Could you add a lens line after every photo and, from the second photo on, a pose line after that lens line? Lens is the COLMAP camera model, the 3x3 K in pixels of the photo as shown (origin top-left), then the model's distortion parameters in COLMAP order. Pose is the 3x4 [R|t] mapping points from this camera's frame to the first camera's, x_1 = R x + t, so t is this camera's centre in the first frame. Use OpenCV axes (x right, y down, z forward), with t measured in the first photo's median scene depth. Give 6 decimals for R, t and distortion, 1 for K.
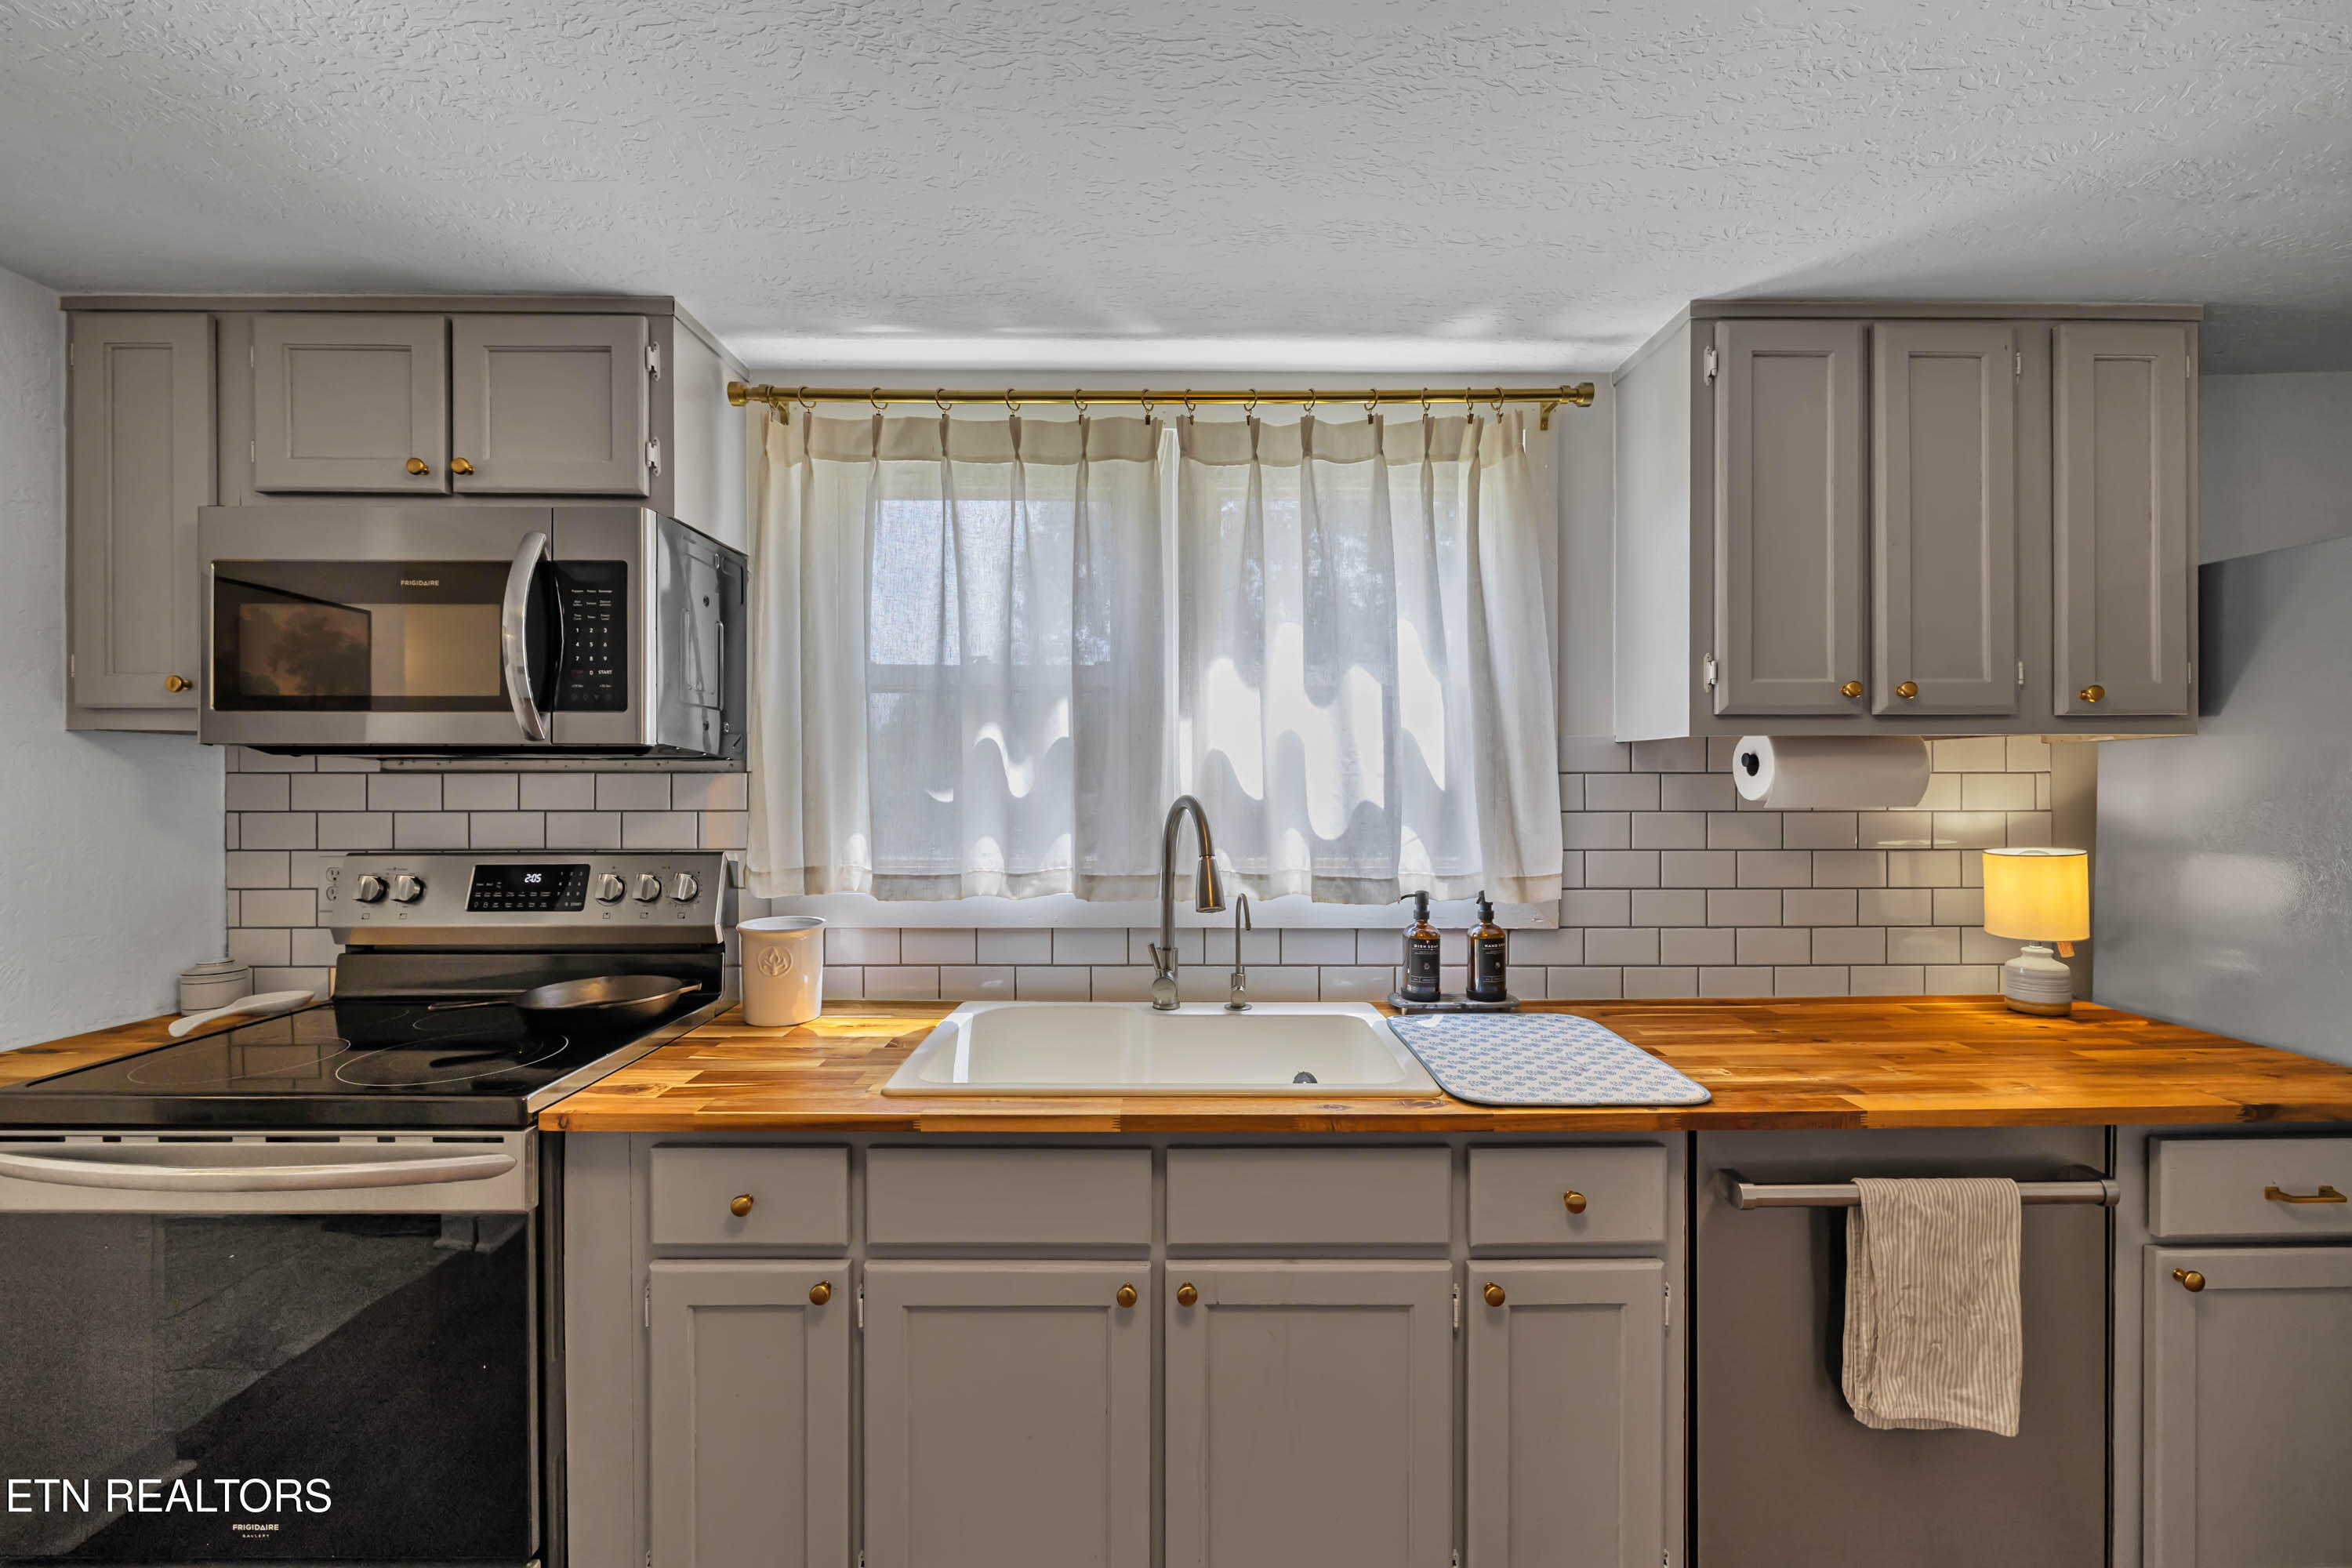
lens RADIAL K [[982.6, 0, 1170.0], [0, 982.6, 789.1], [0, 0, 1]] dist [0.000286, 0.000077]
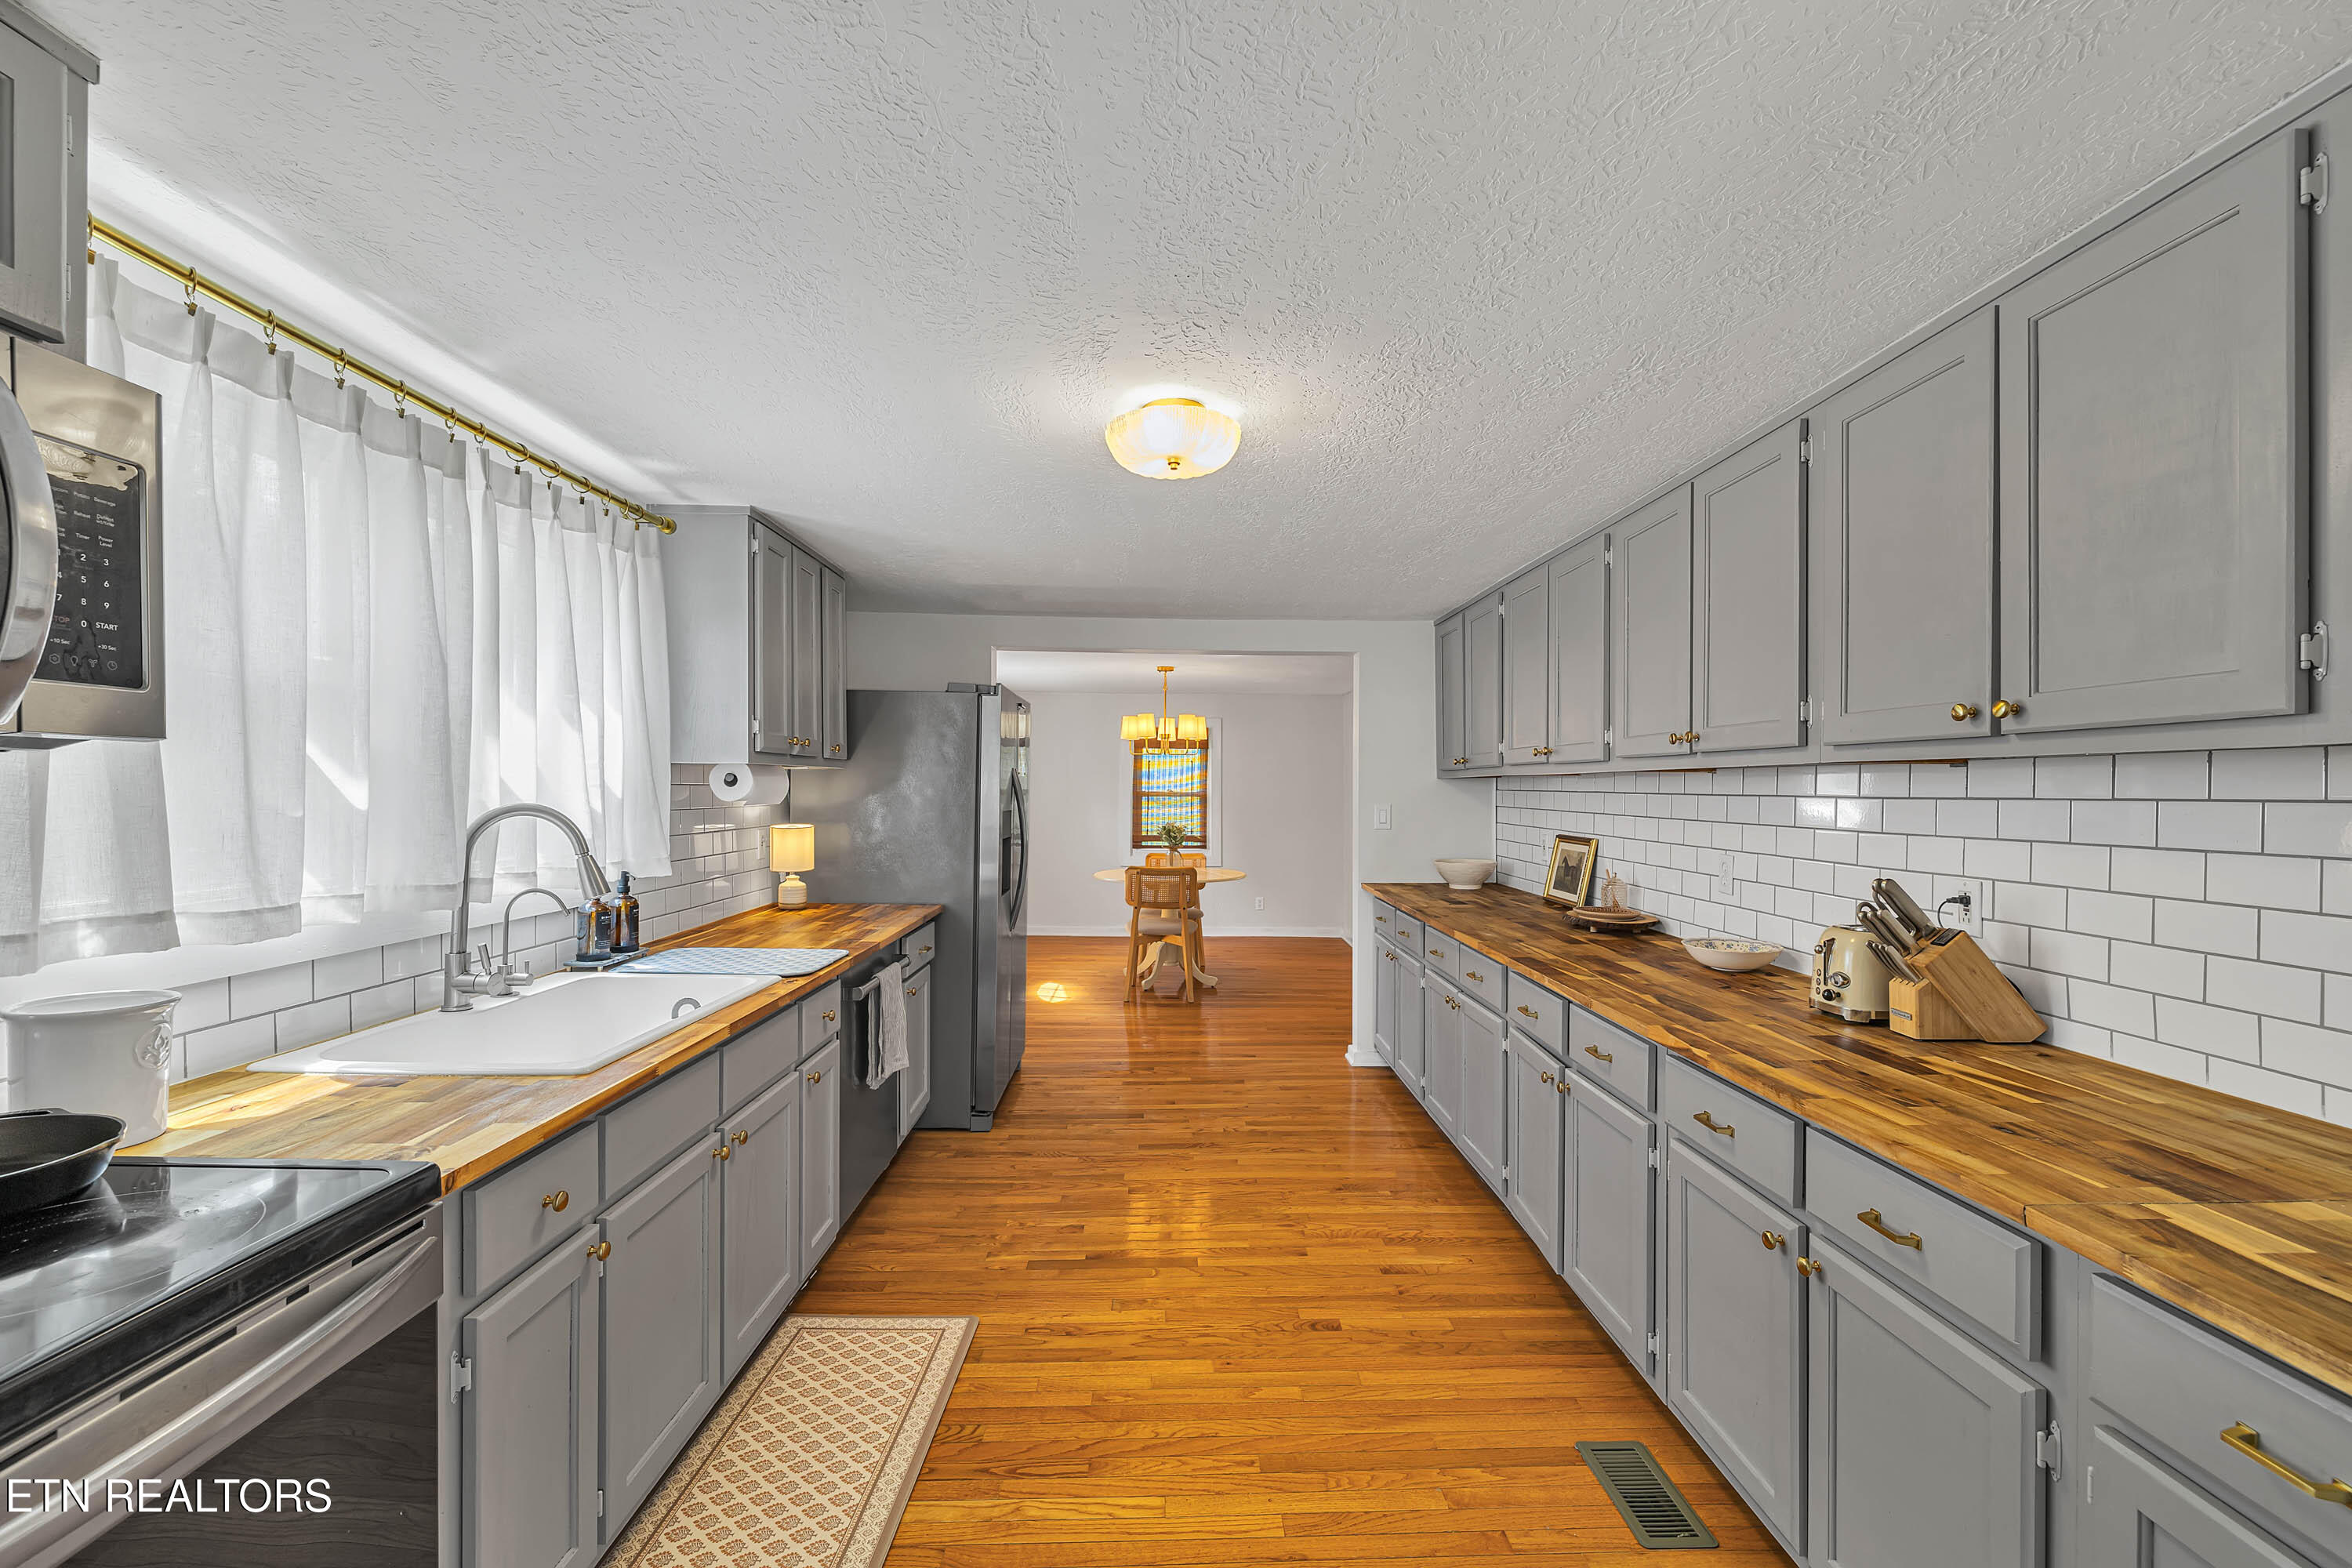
lens RADIAL K [[992.8, 0, 1181.4], [0, 992.8, 786.3], [0, 0, 1]] dist [-0.001619, -0.000434]
pose [[-0.010467, 0.002676, 0.999942, -1.081759], [0.003610, 0.999990, -0.002639, -0.007300], [-0.999939, 0.003582, -0.010477, 0.255721]]
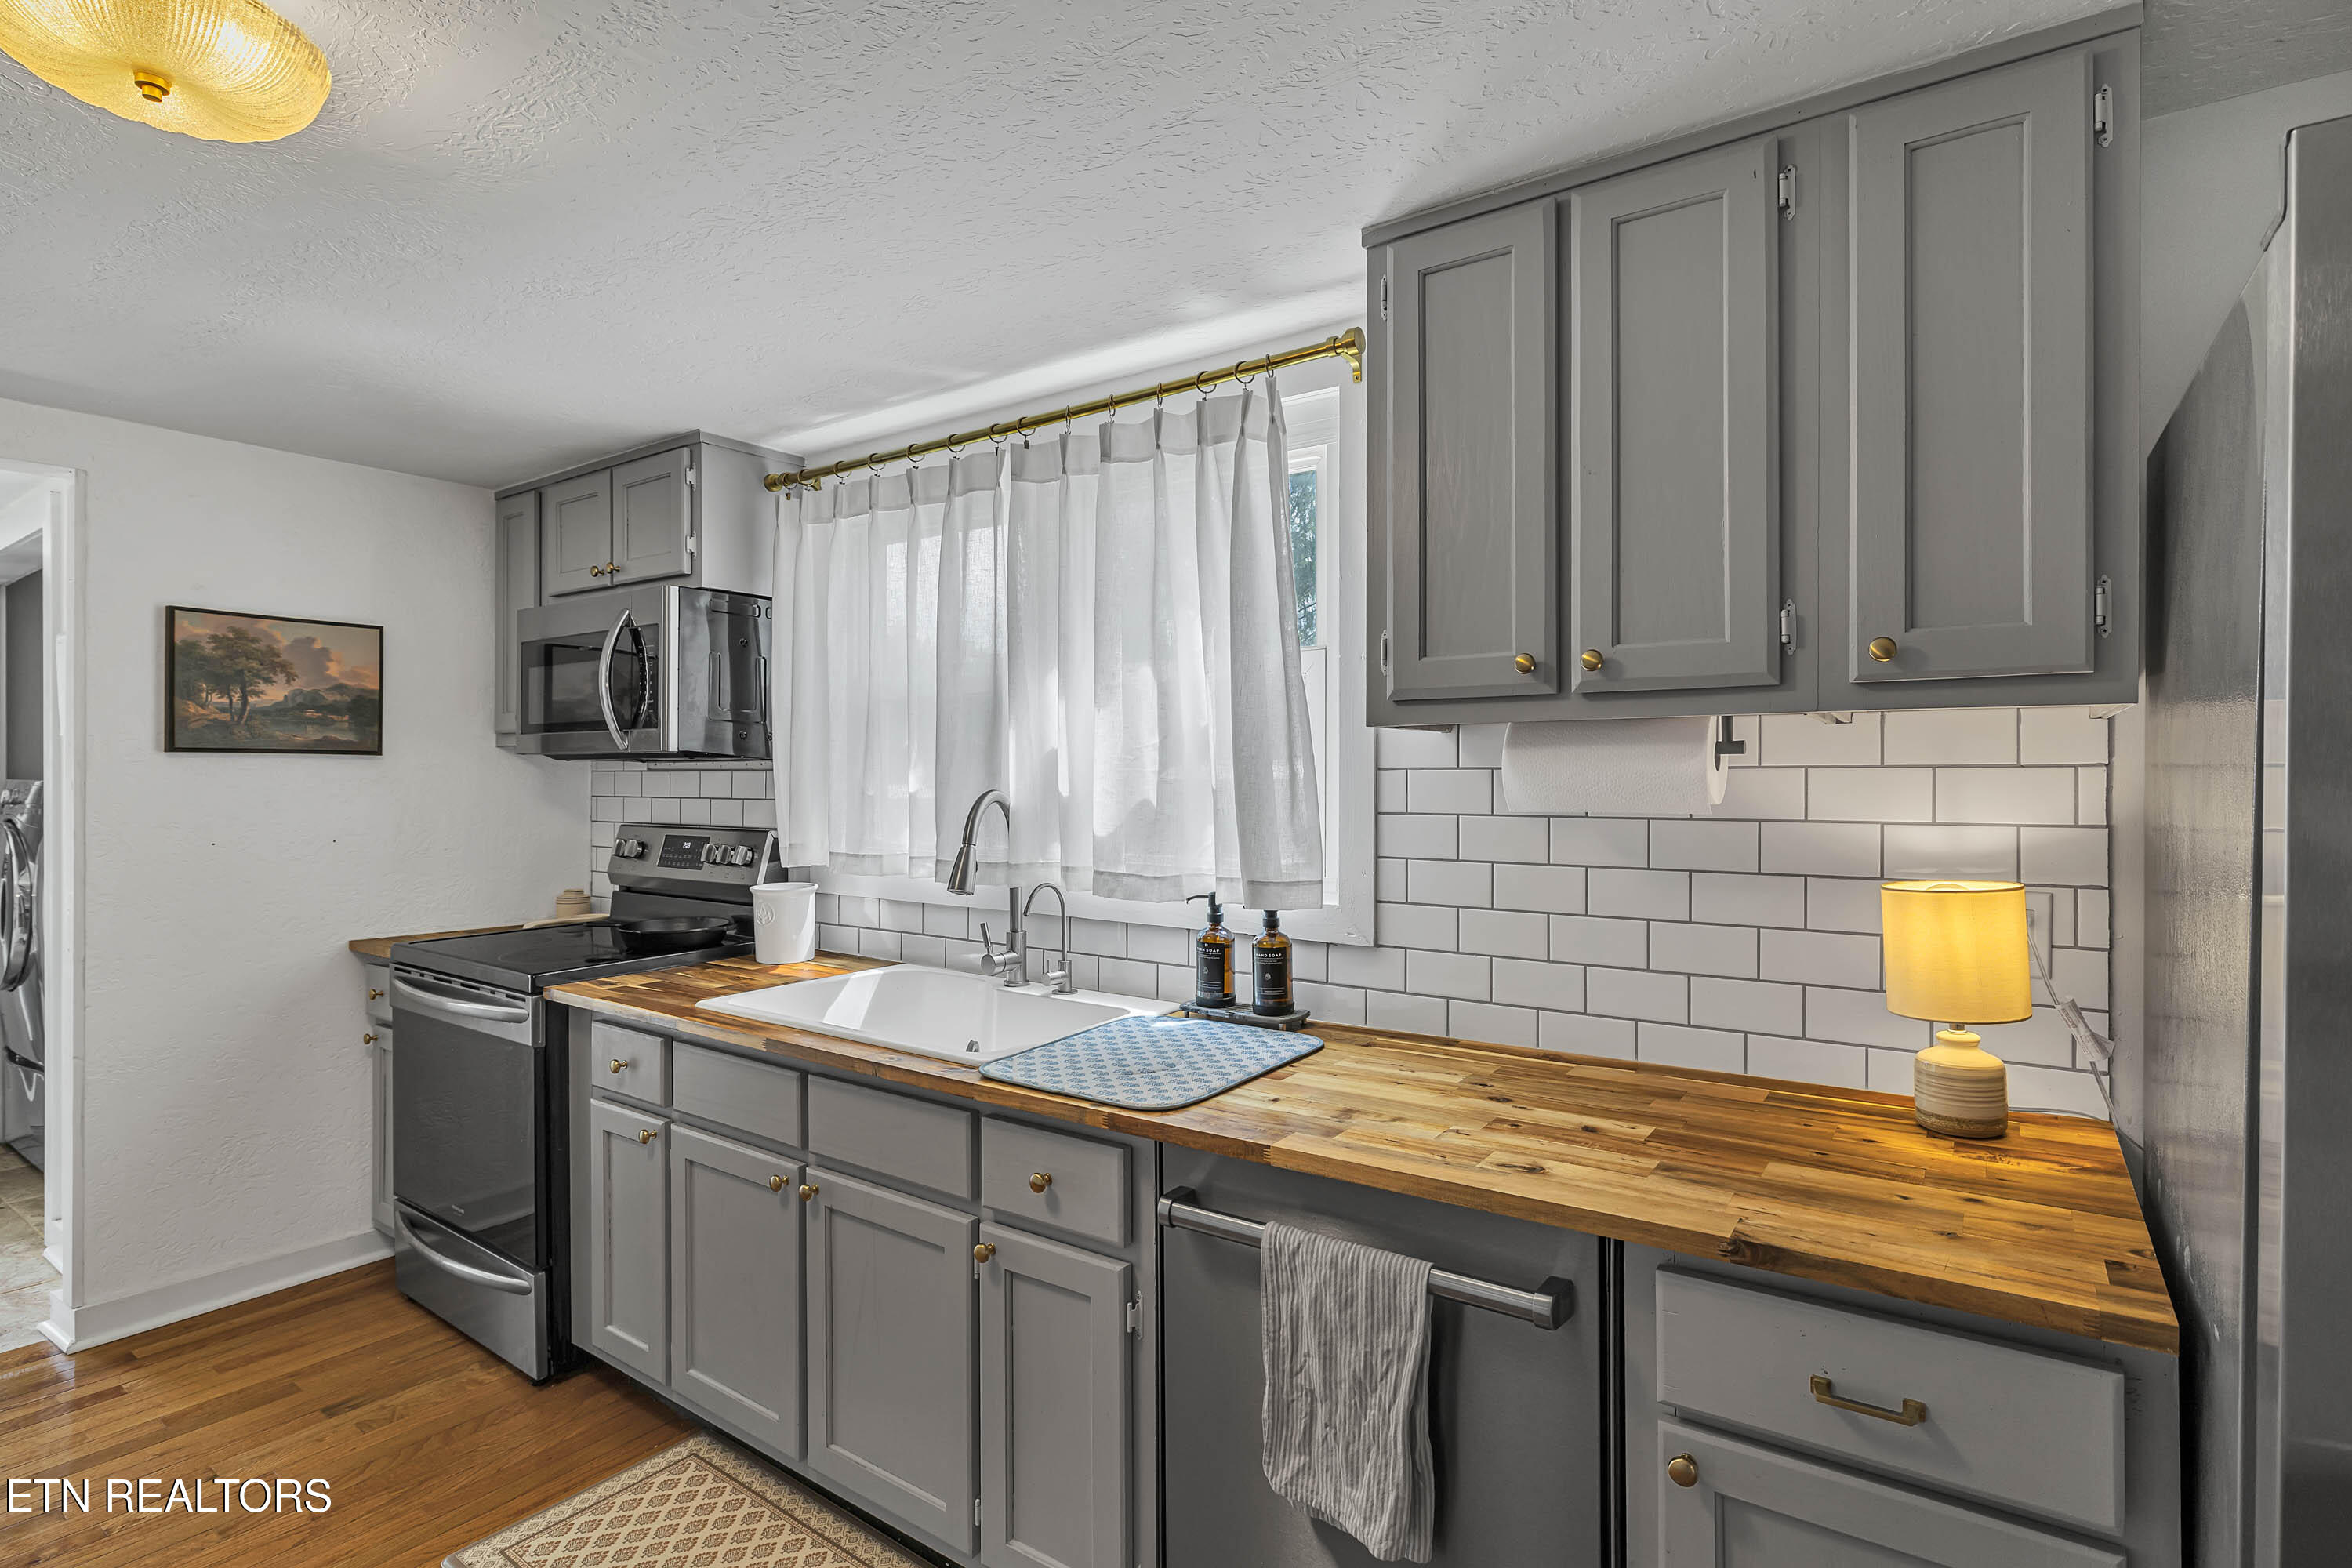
lens RADIAL K [[1153.5, 0, 1178.1], [0, 1153.5, 780.6], [0, 0, 1]] dist [-0.000506, -0.000431]
pose [[0.810127, 0.003322, -0.586245, 0.919132], [-0.005623, 0.999982, -0.002105, -0.002988], [0.586227, 0.005001, 0.810131, 0.068570]]
